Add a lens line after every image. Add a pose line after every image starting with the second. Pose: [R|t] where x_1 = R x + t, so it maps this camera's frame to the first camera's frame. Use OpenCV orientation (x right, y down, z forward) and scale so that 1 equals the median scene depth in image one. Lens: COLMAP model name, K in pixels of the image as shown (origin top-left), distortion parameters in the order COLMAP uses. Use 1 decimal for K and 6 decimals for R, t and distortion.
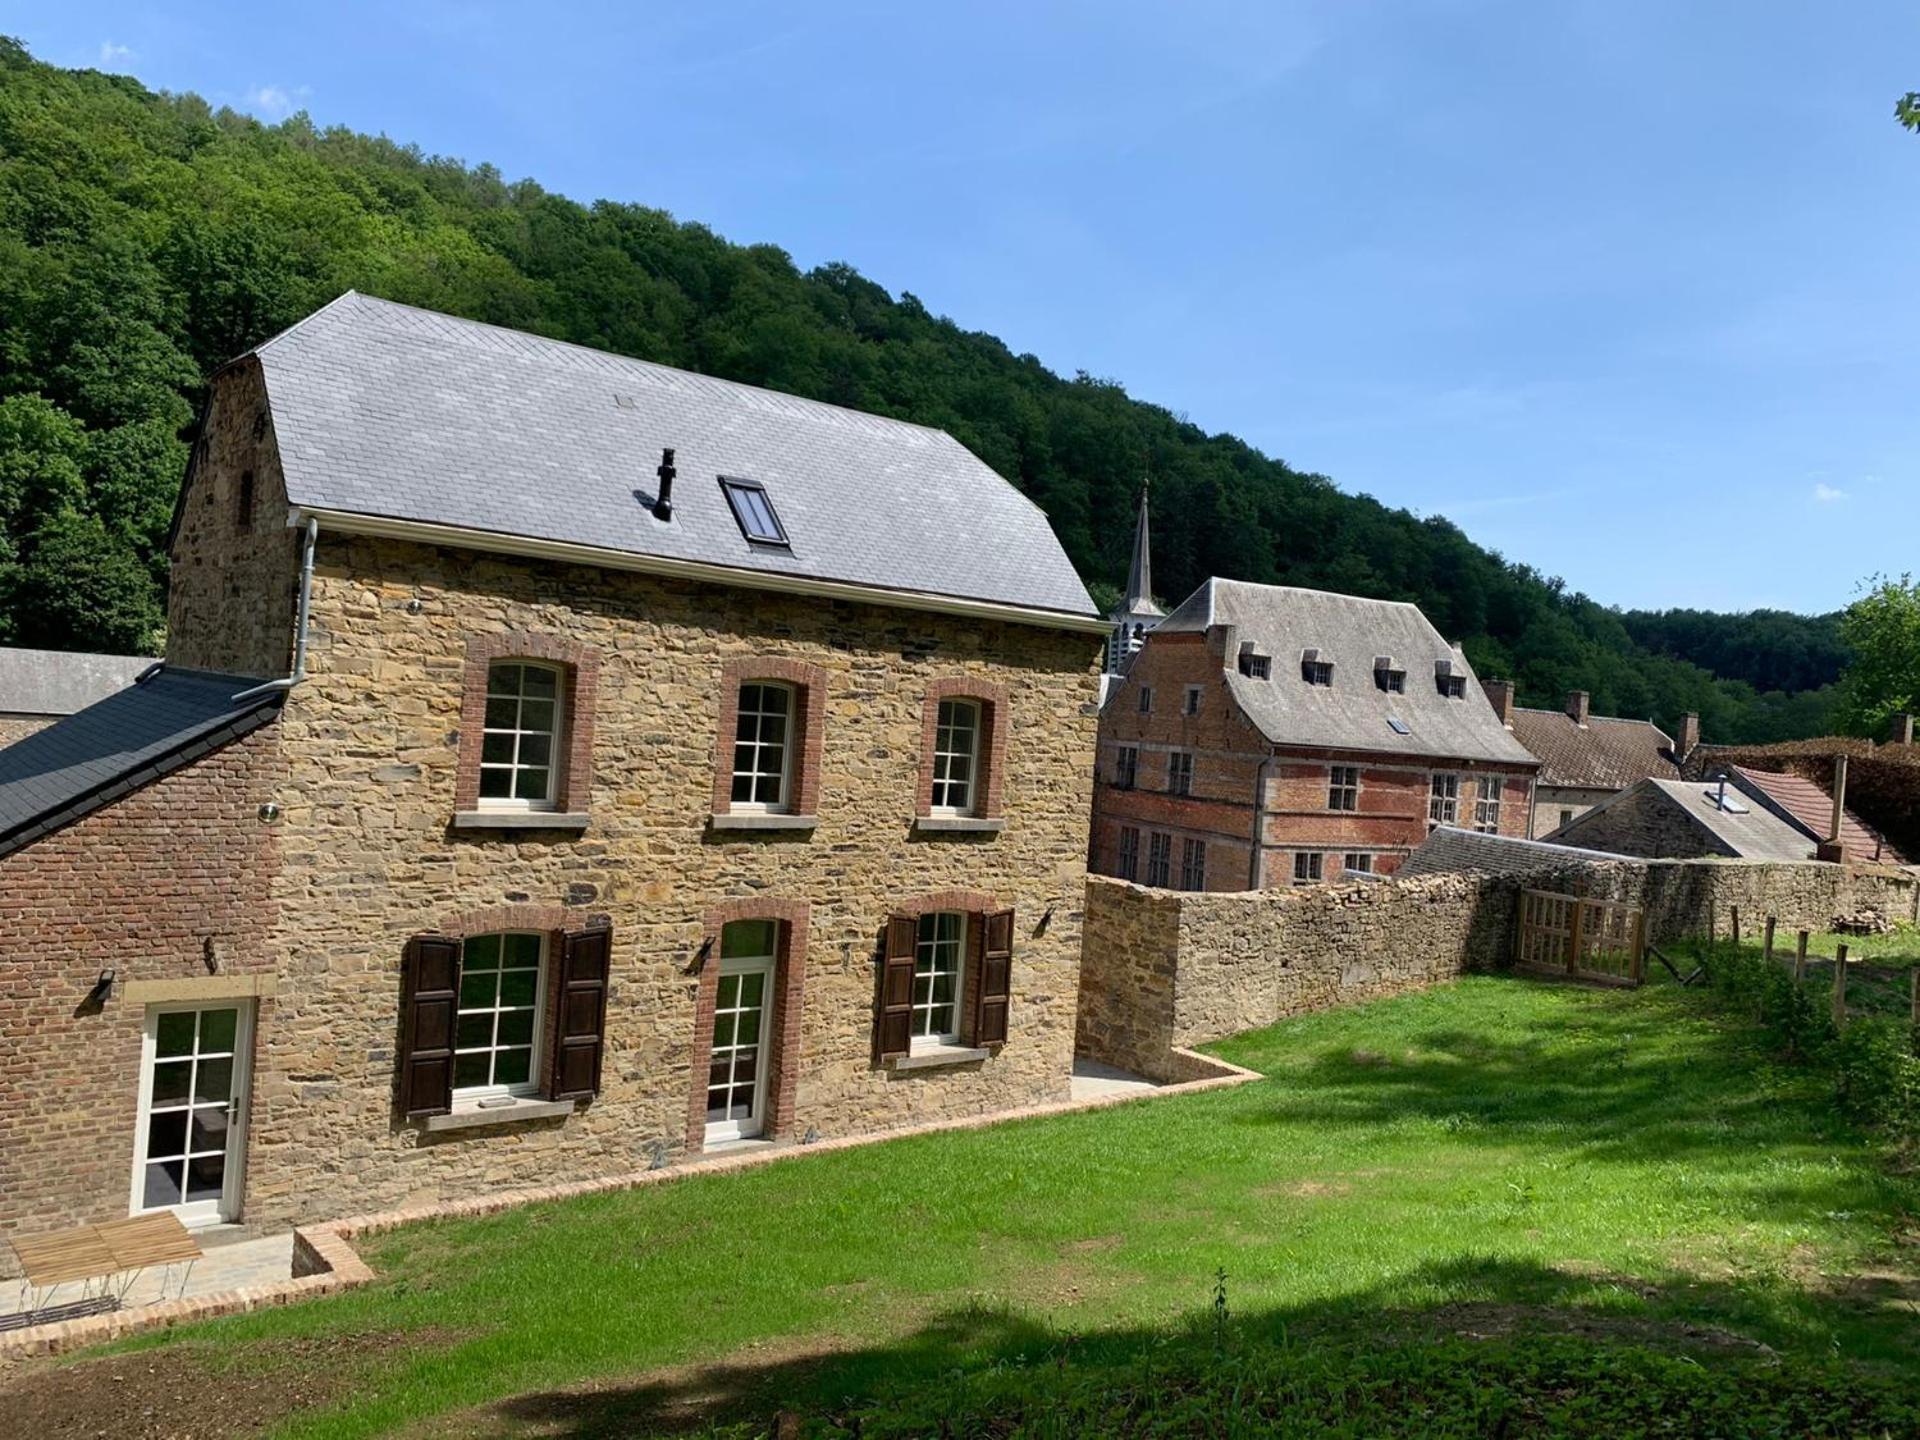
lens RADIAL K [[1487.2, 0, 960.0], [0, 1487.2, 720.0], [0, 0, 1]] dist [0.116698, -0.255068]
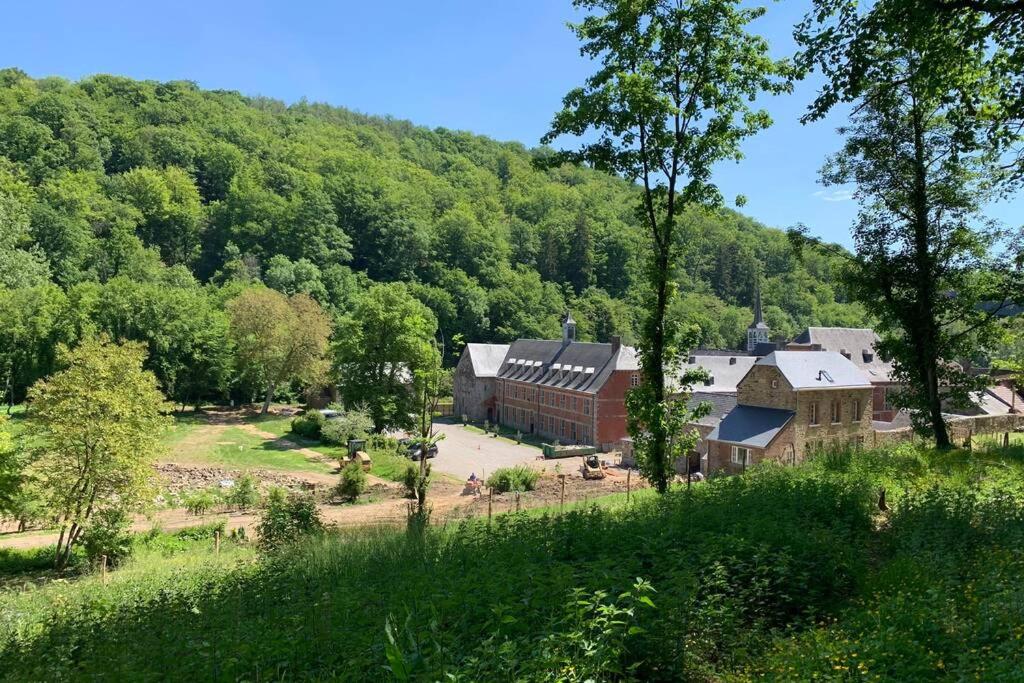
lens RADIAL K [[794.6, 0, 512.0], [0, 794.6, 341.5], [0, 0, 1]] dist [0.012406, 0.000333]
pose [[0.996876, -0.053415, -0.058175, -1.205310], [0.053374, 0.998572, -0.002259, -0.329931], [0.058213, -0.000853, 0.998304, -2.351697]]
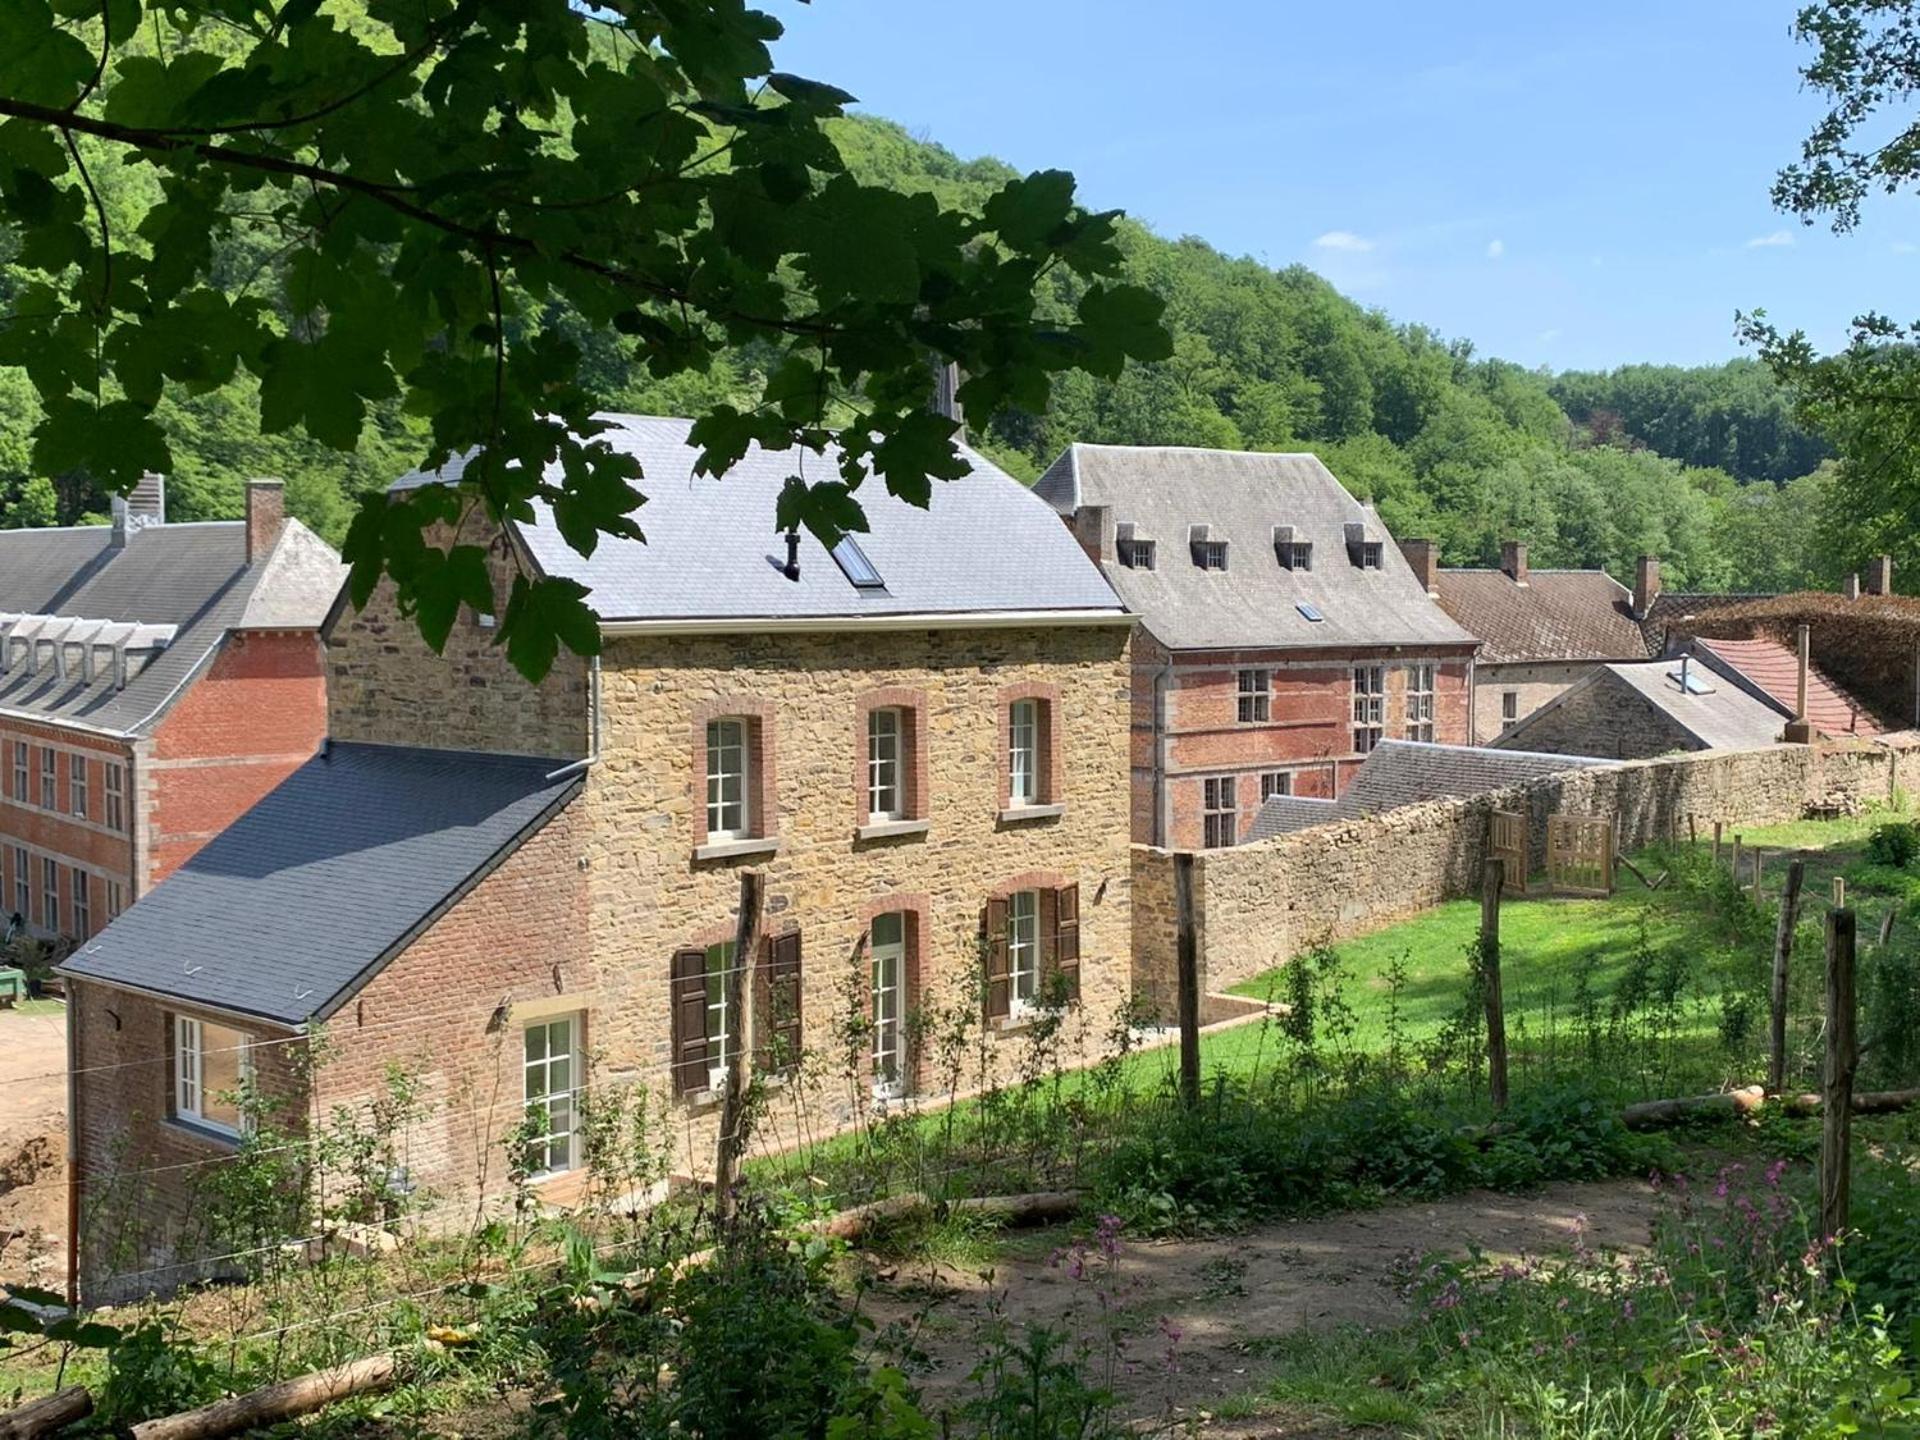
lens RADIAL K [[2275.5, 0, 960.0], [0, 2275.5, 720.0], [0, 0, 1]] dist [0.156022, -0.007728]
pose [[0.984153, -0.089108, 0.153304, -0.310054], [0.079947, 0.994682, 0.064929, -0.114379], [-0.158275, -0.051644, 0.986044, -0.679546]]
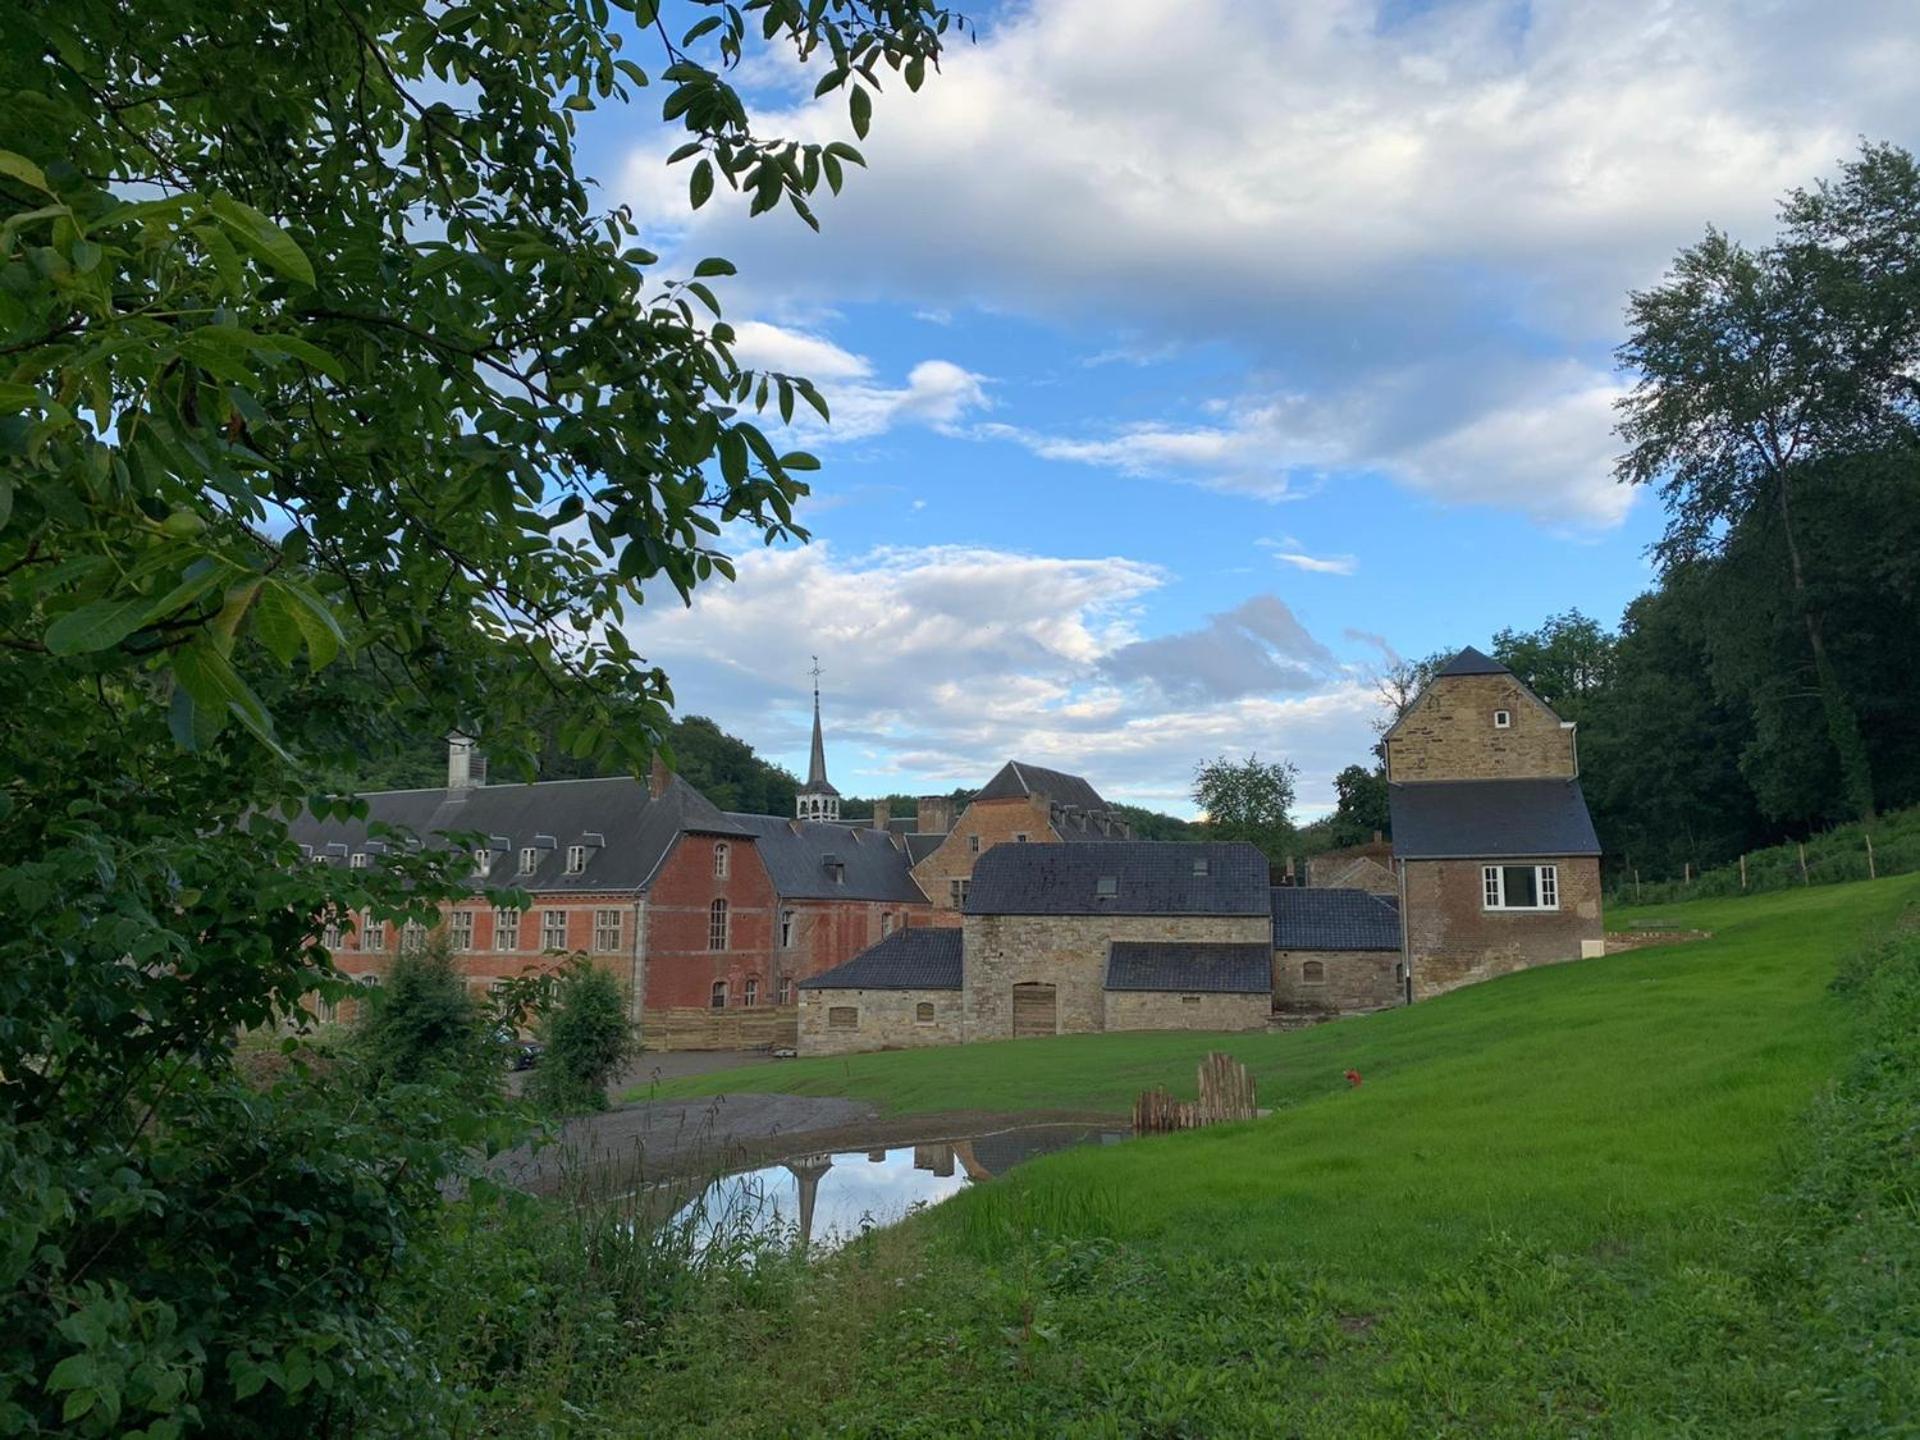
lens RADIAL K [[1487.2, 0, 960.0], [0, 1487.2, 720.0], [0, 0, 1]] dist [0.116698, -0.255068]
pose [[0.834574, 0.000003, 0.550895, -2.384078], [0.073023, 0.991175, -0.110631, 0.083638], [-0.546034, 0.132558, 0.827209, -0.687200]]
